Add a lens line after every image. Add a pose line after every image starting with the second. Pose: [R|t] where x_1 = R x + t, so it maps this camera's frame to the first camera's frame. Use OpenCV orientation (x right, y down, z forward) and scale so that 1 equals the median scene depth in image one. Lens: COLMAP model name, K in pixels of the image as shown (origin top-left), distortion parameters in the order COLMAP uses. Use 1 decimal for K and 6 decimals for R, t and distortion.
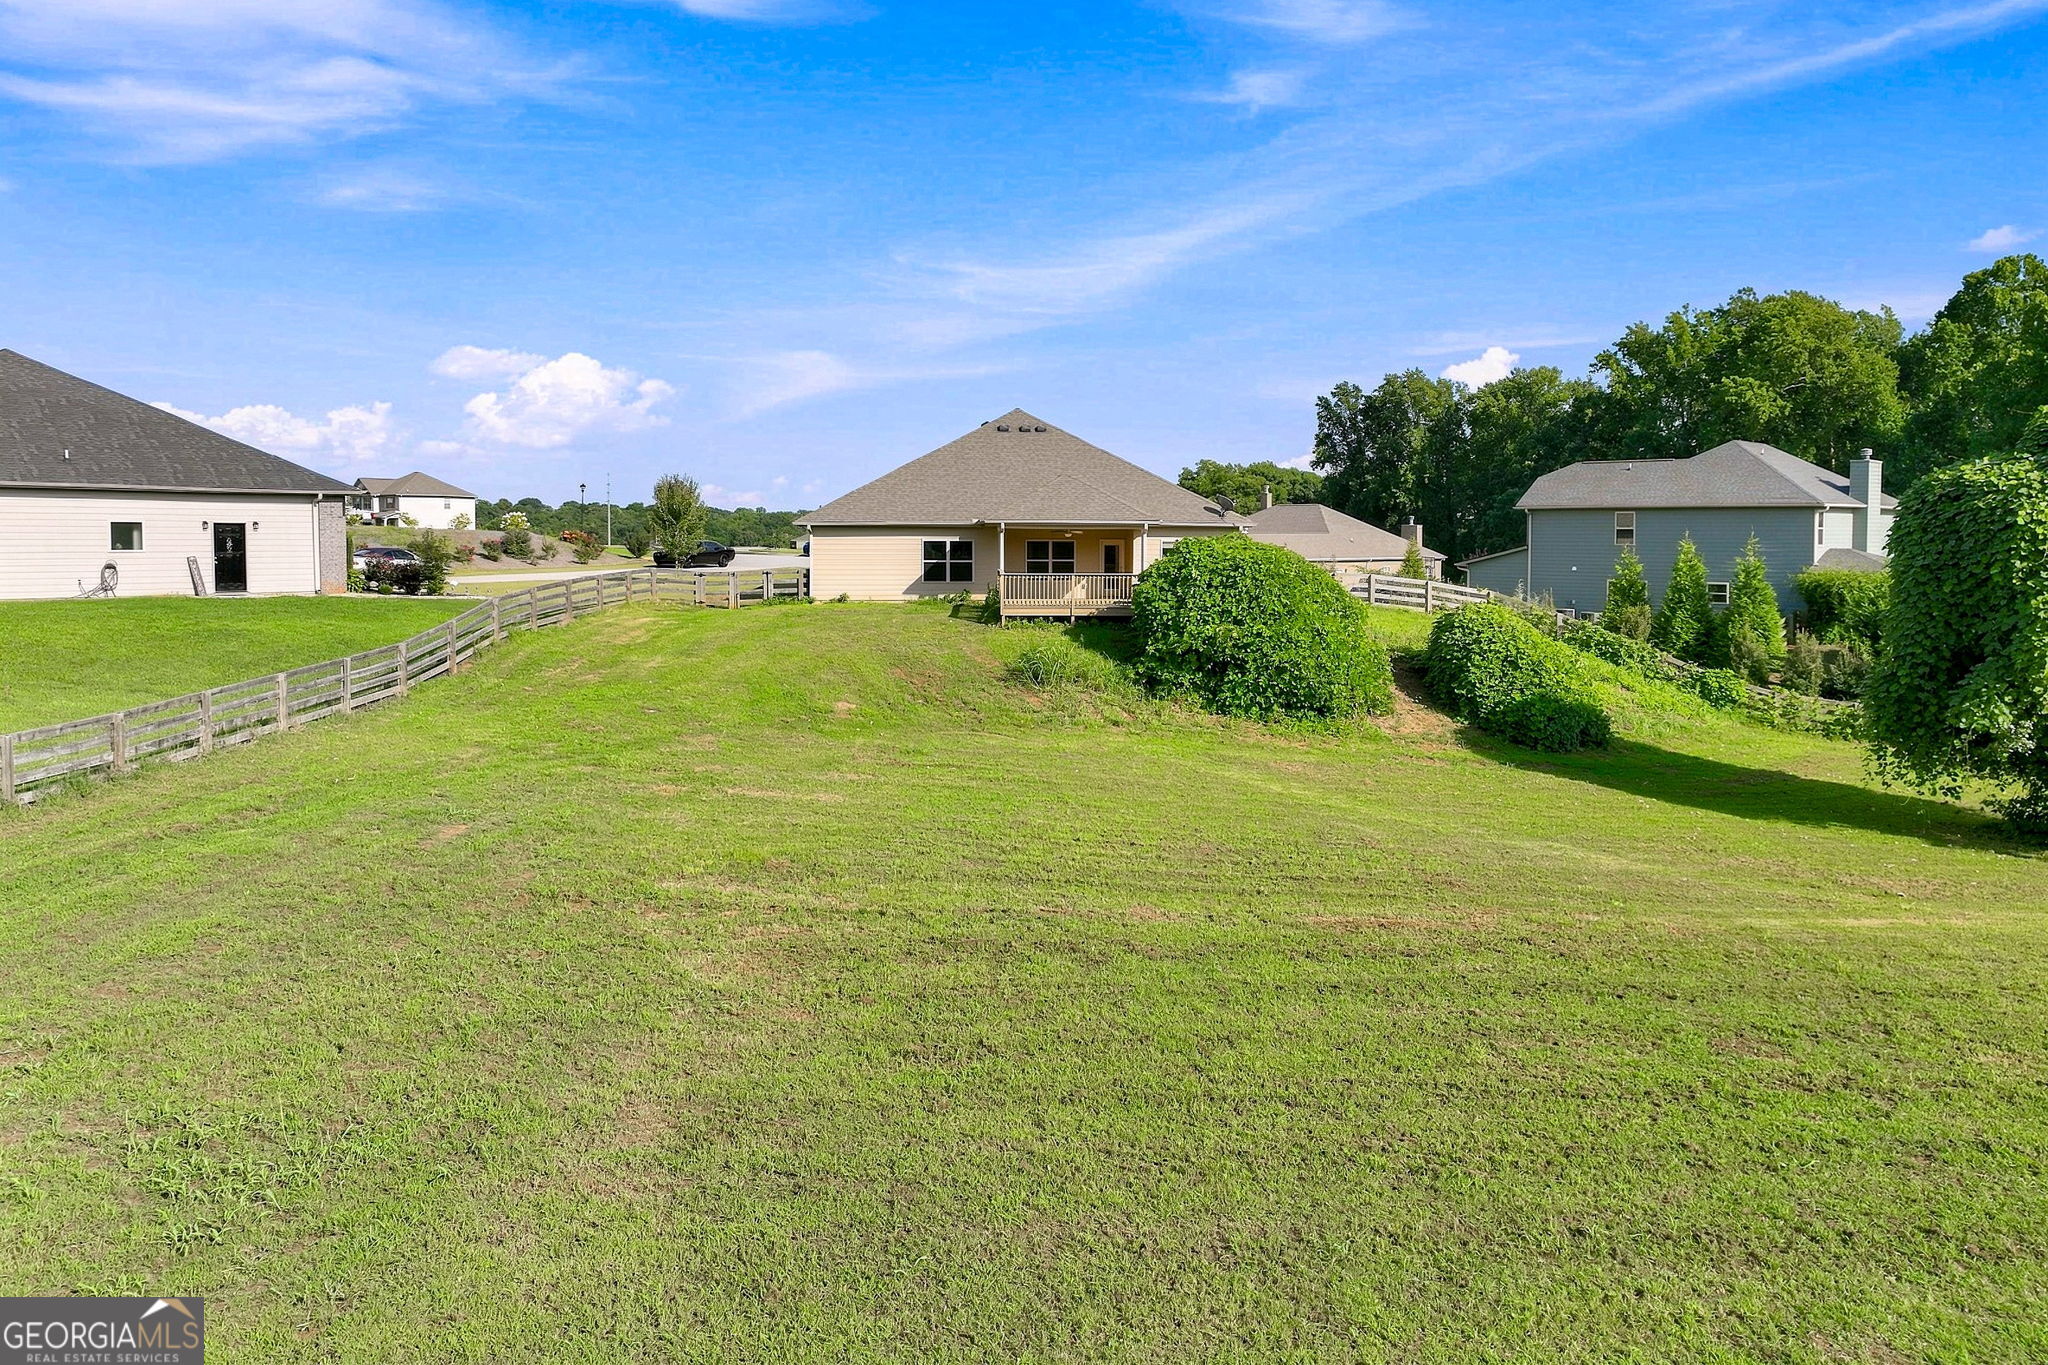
lens RADIAL K [[1436.7, 0, 1030.0], [0, 1436.7, 595.1], [0, 0, 1]] dist [0.000457, 0.006331]
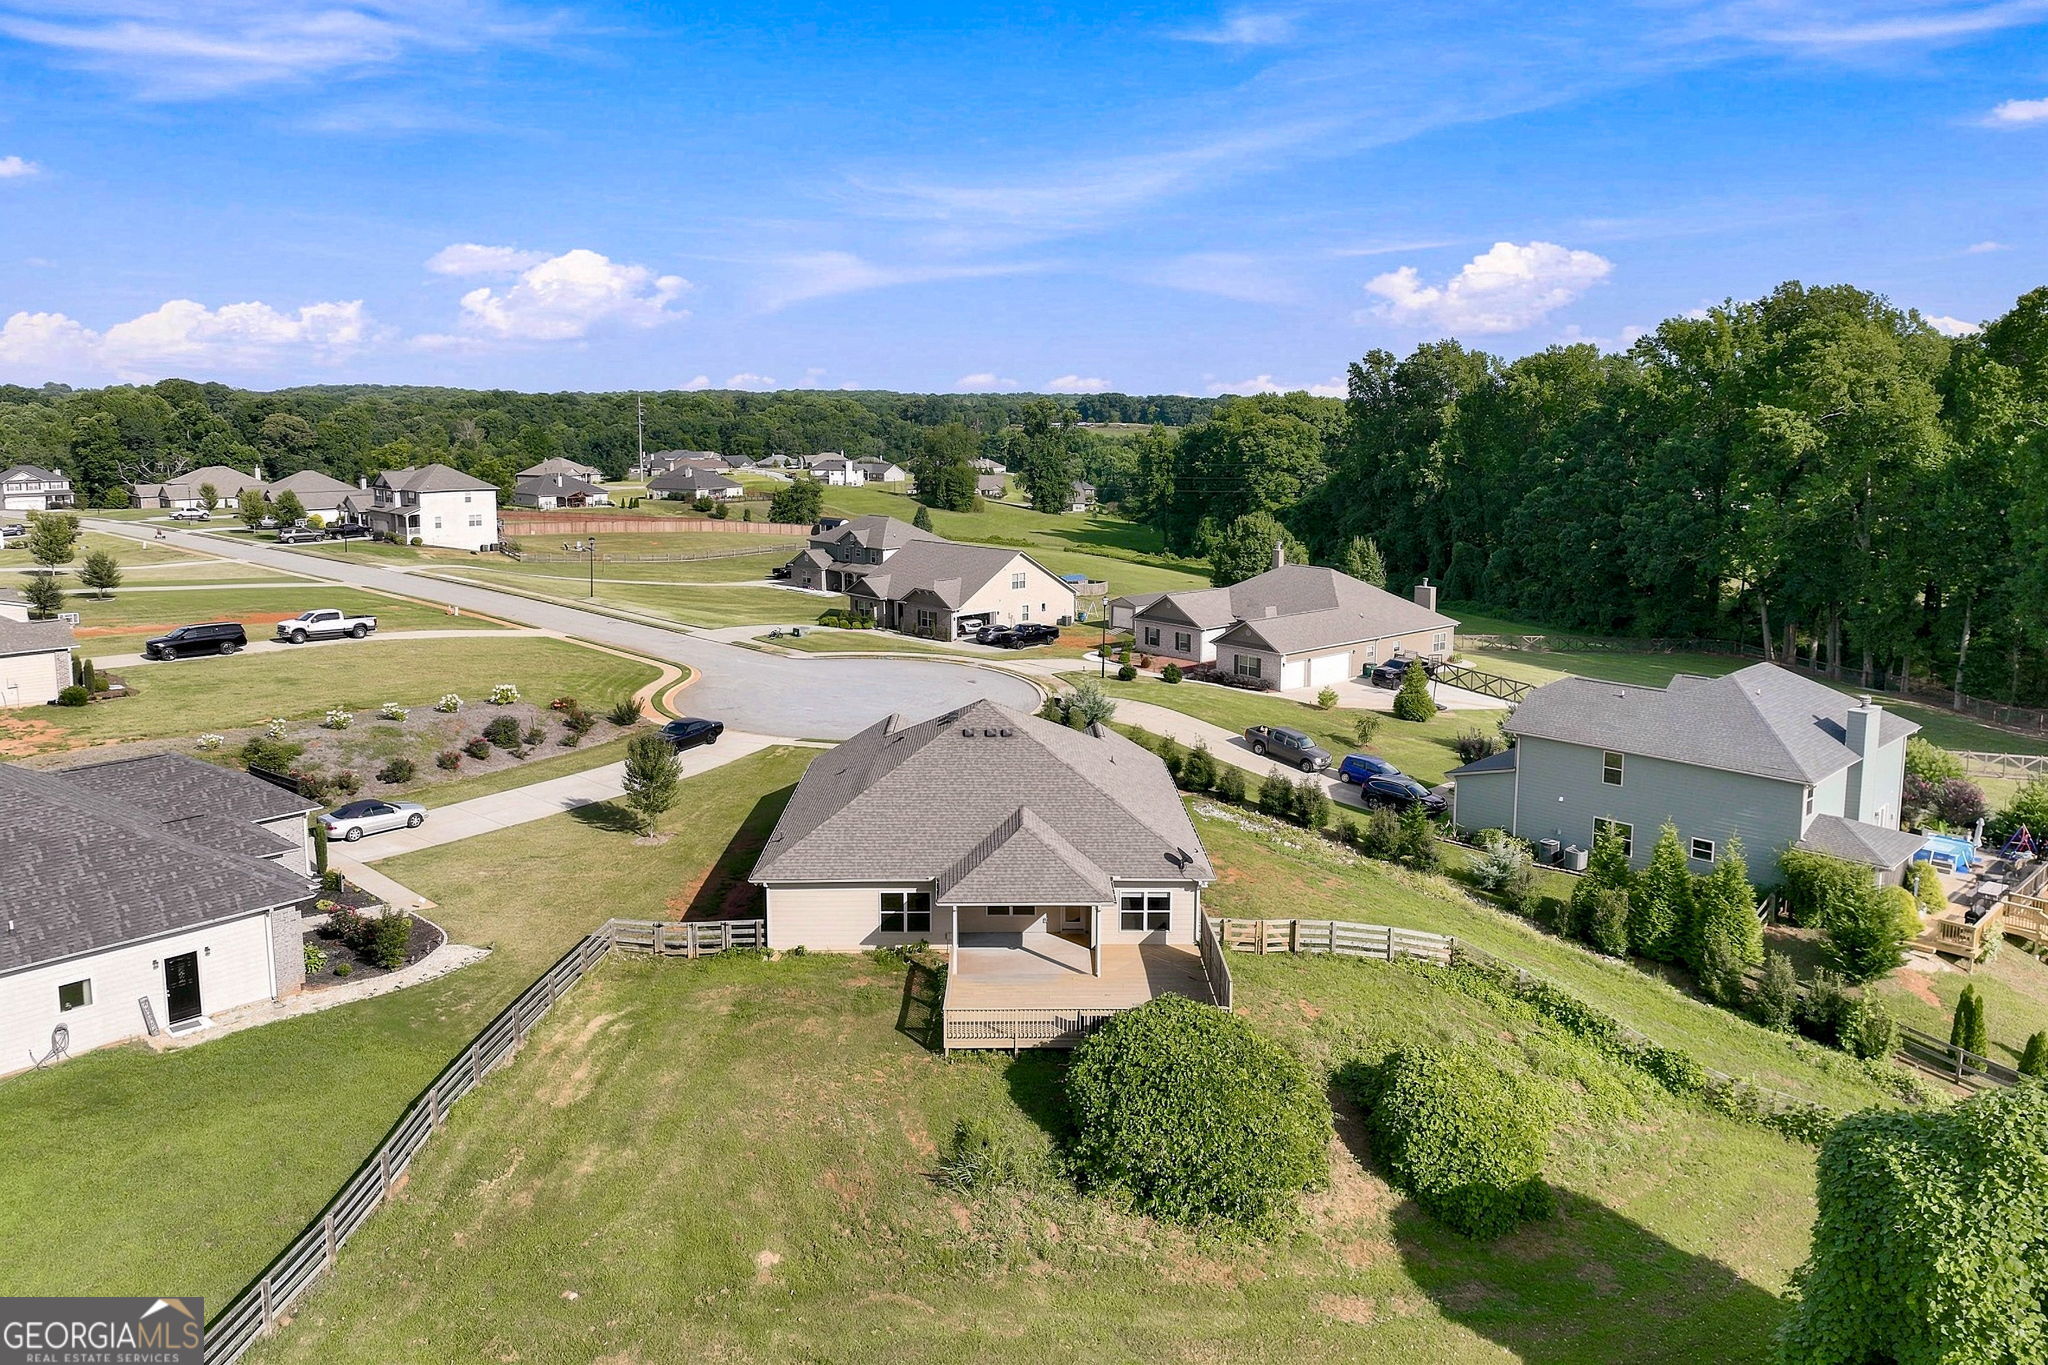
lens RADIAL K [[1436.7, 0, 1030.0], [0, 1436.7, 595.1], [0, 0, 1]] dist [0.000457, 0.006331]
pose [[0.999604, 0.003955, -0.027856, 0.045239], [-0.001488, 0.996117, 0.088032, -0.265289], [0.028096, -0.087955, 0.995728, 0.022487]]
